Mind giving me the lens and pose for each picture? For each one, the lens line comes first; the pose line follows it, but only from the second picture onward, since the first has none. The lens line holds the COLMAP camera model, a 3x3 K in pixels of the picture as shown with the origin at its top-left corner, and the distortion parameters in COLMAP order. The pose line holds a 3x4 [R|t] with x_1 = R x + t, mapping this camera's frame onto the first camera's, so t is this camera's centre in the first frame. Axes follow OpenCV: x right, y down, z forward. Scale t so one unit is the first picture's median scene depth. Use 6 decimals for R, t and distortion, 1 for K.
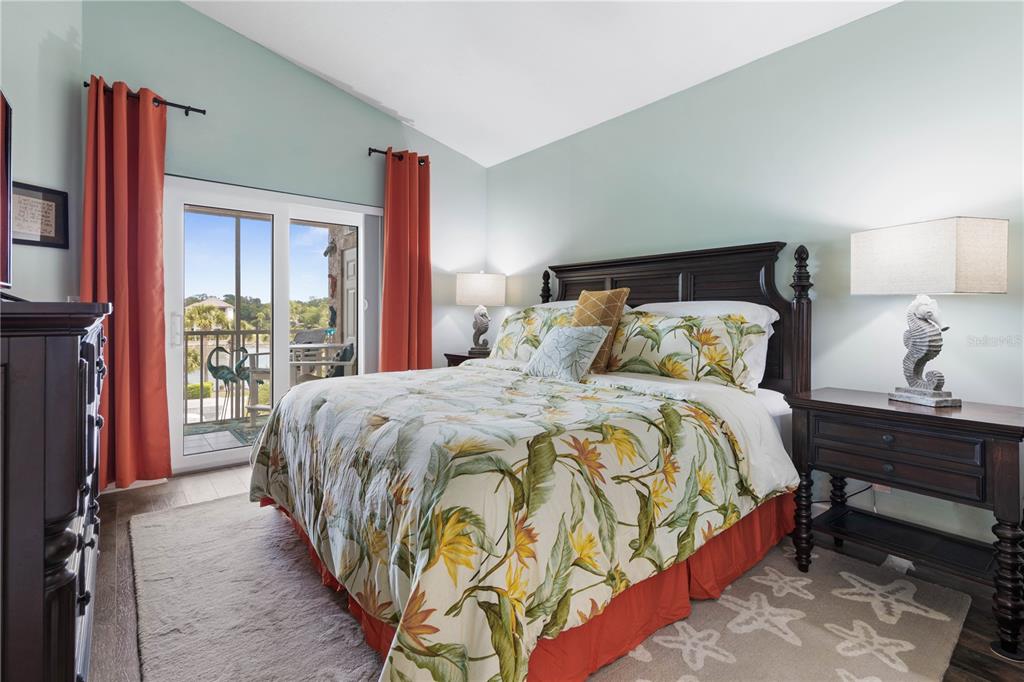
lens RADIAL K [[462.4, 0, 520.5], [0, 462.4, 311.8], [0, 0, 1]] dist [0.008076, -0.002459]
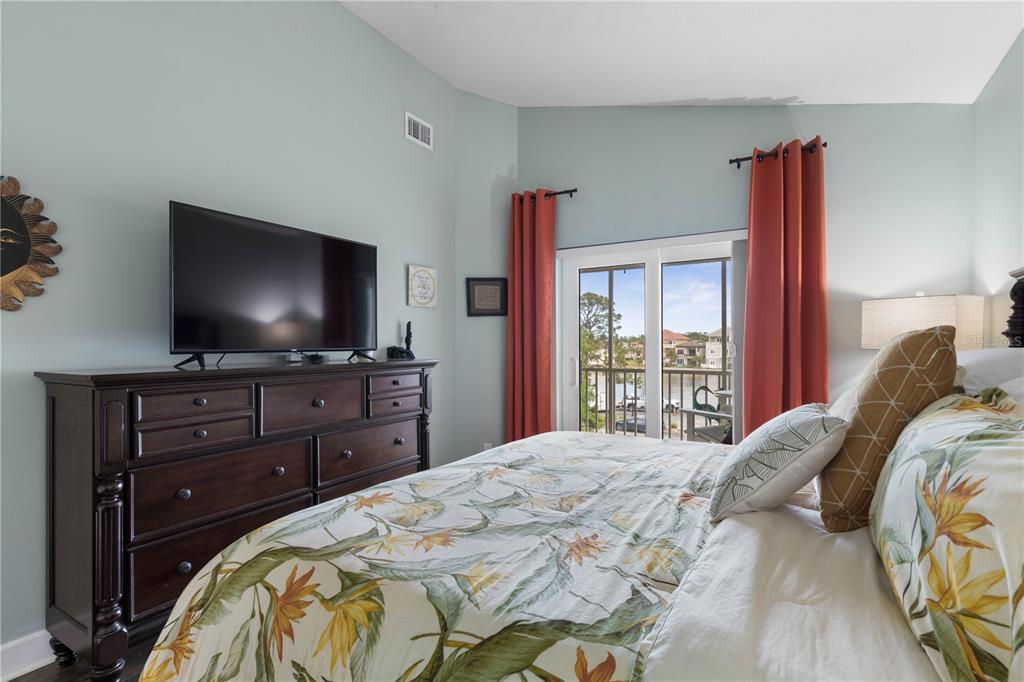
lens RADIAL K [[462.4, 0, 530.8], [0, 462.4, 349.8], [0, 0, 1]] dist [0.008076, -0.002459]
pose [[0.379970, 0.003533, -0.924992, 0.383425], [0.005843, 0.999964, 0.006220, -0.029696], [0.924980, -0.007768, 0.379935, 0.448888]]
